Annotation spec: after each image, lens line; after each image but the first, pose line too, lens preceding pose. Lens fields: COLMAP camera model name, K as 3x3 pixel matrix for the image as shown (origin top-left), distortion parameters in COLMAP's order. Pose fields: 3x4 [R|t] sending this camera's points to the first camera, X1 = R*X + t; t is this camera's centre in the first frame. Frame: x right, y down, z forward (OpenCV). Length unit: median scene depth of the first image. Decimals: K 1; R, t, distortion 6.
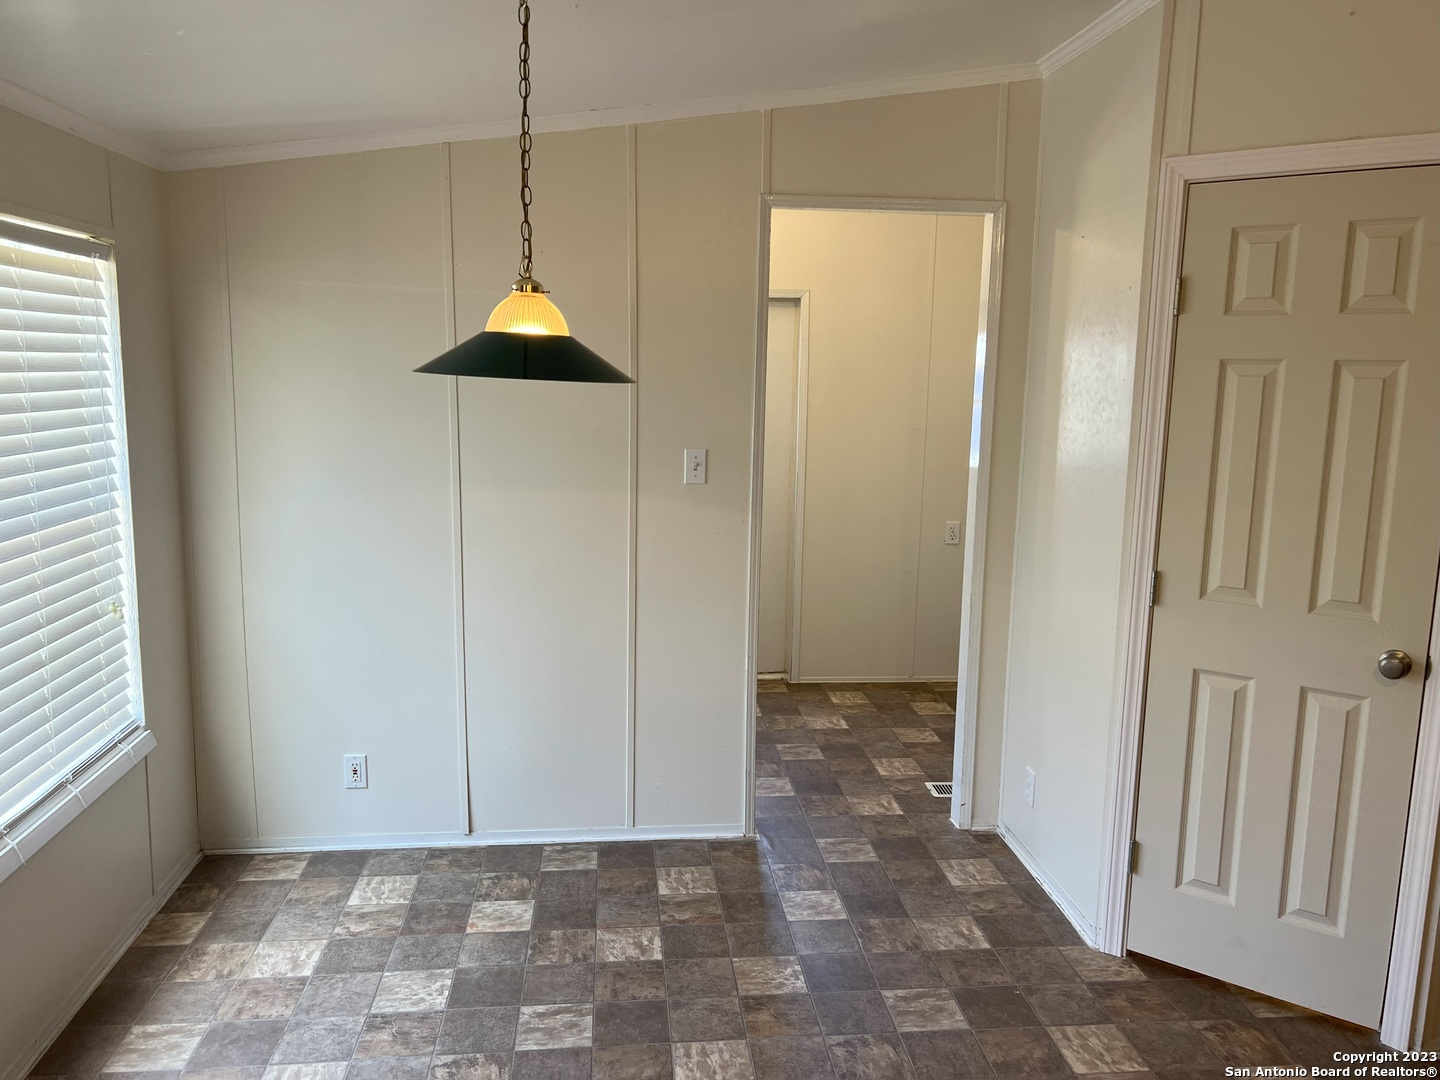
lens RADIAL K [[1103.1, 0, 722.8], [0, 1103.1, 537.3], [0, 0, 1]] dist [0.054014, -0.033057]
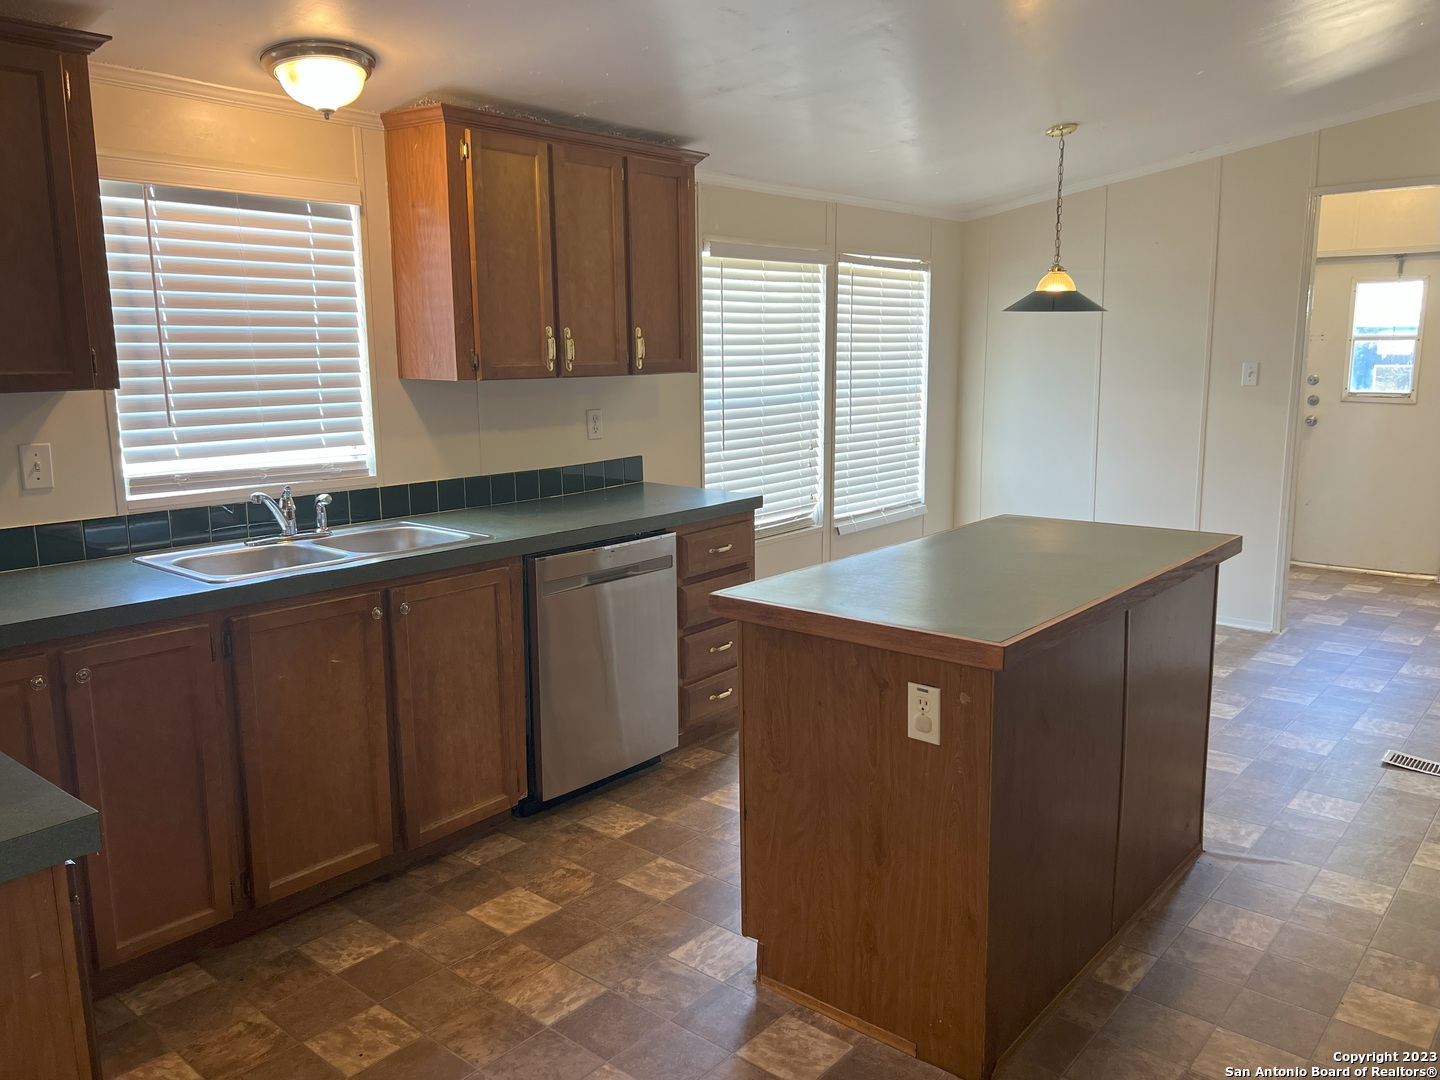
lens RADIAL K [[1103.1, 0, 713.2], [0, 1103.1, 546.0], [0, 0, 1]] dist [0.054014, -0.033057]
pose [[0.688336, 0.101786, -0.718215, 0.742380], [-0.089941, 0.994442, 0.054734, 0.191725], [0.719794, 0.026921, 0.693665, -0.735590]]
